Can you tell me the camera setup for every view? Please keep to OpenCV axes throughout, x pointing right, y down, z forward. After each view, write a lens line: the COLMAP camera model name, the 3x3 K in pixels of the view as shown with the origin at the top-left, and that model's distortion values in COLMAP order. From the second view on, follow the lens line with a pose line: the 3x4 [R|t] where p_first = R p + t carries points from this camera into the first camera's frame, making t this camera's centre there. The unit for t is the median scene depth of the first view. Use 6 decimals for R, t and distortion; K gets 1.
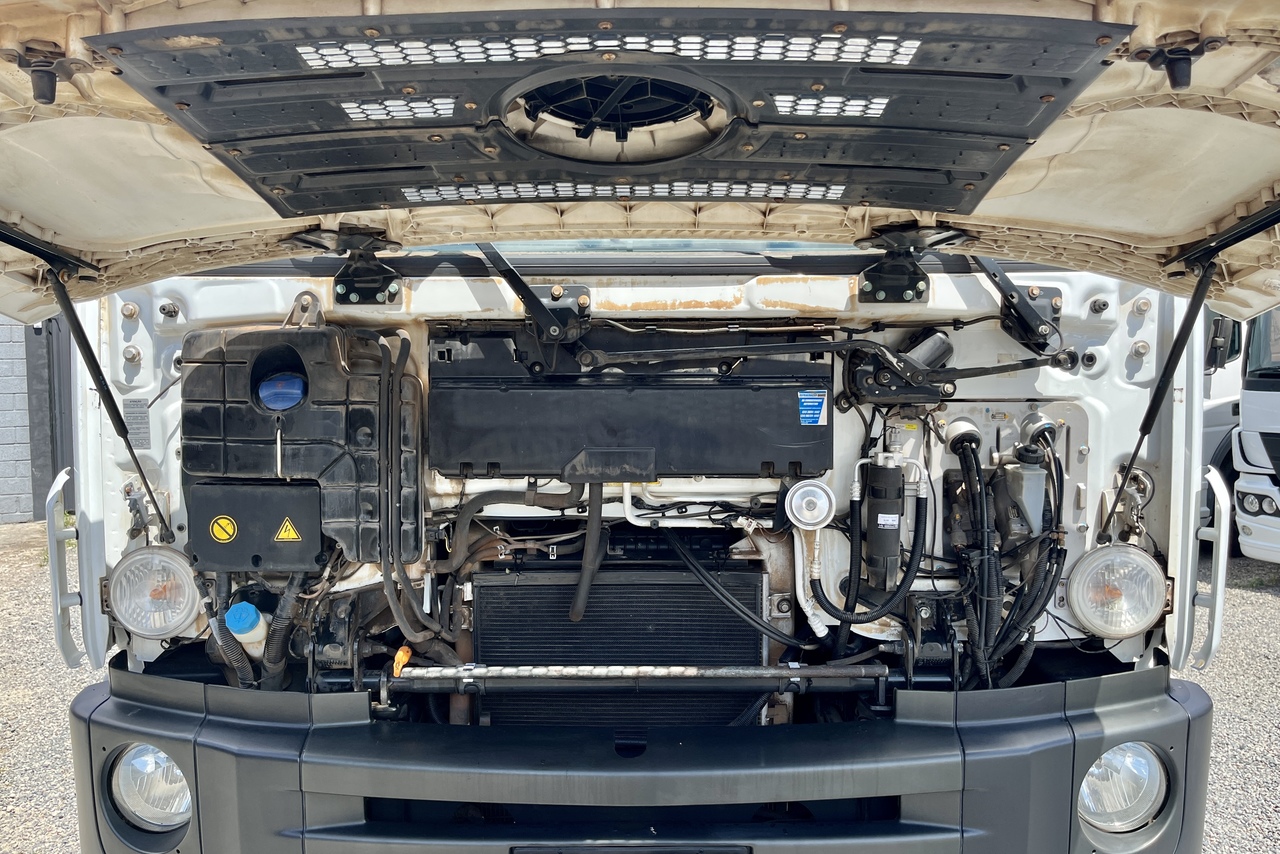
lens RADIAL K [[975.1, 0, 636.8], [0, 975.1, 434.3], [0, 0, 1]] dist [0.034794, -0.023192]
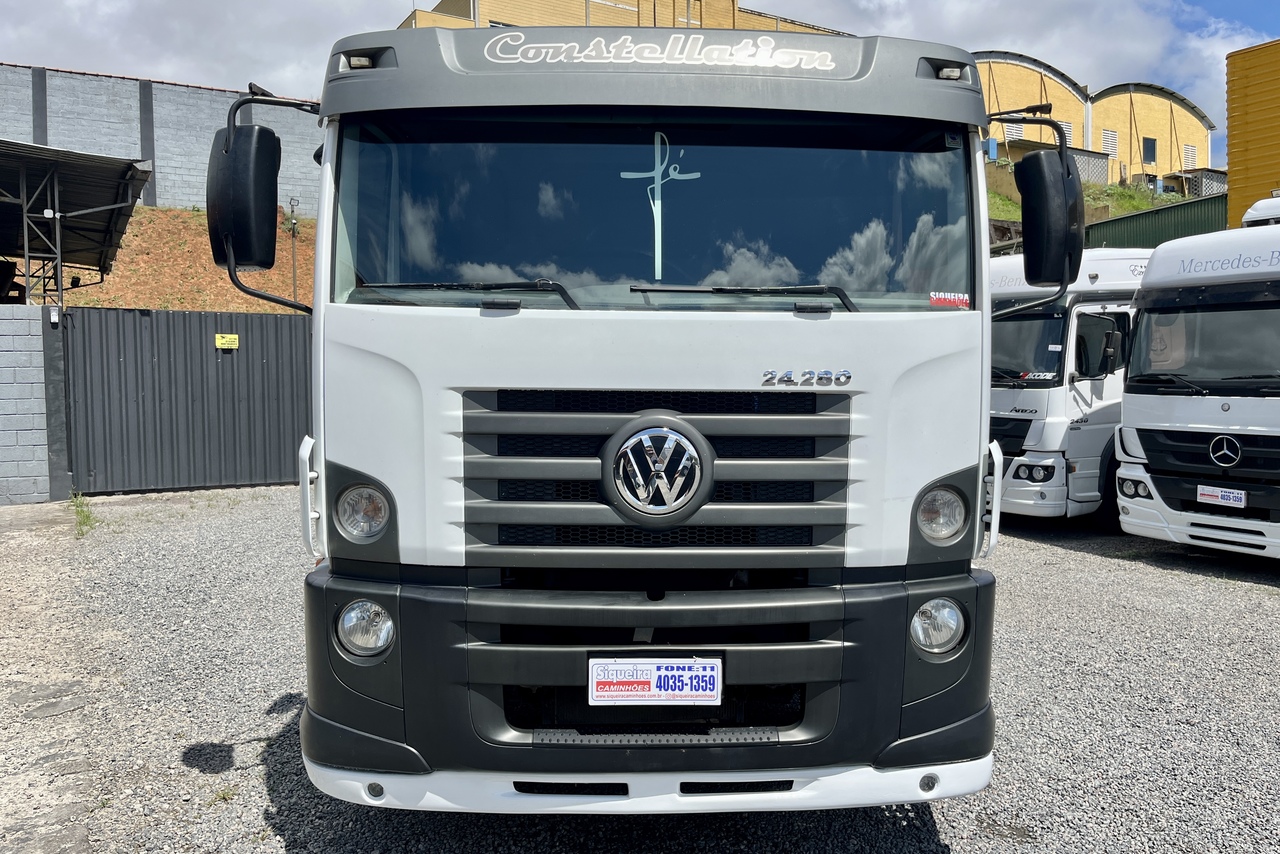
lens RADIAL K [[975.1, 0, 643.1], [0, 975.1, 426.7], [0, 0, 1]] dist [0.034794, -0.023192]
pose [[0.998755, 0.009412, 0.048998, -0.025214], [-0.009259, 0.999952, -0.003333, 0.005179], [-0.049027, 0.002875, 0.998793, -0.159516]]
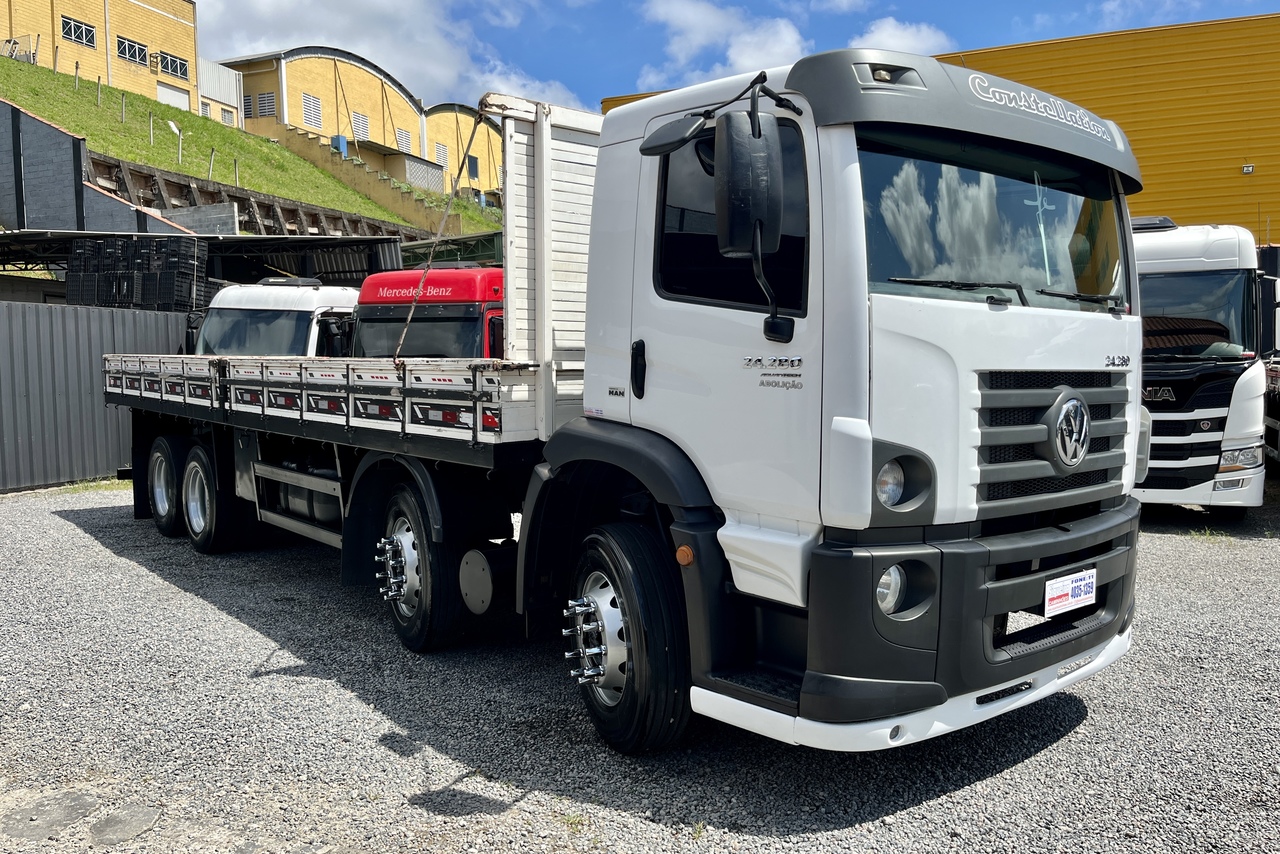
lens RADIAL K [[975.1, 0, 640.2], [0, 975.1, 433.4], [0, 0, 1]] dist [0.034794, -0.023192]
pose [[0.752060, -0.039633, 0.657902, -0.508434], [0.036262, 0.999167, 0.018739, 0.004205], [-0.658096, 0.009764, 0.752871, -0.009491]]
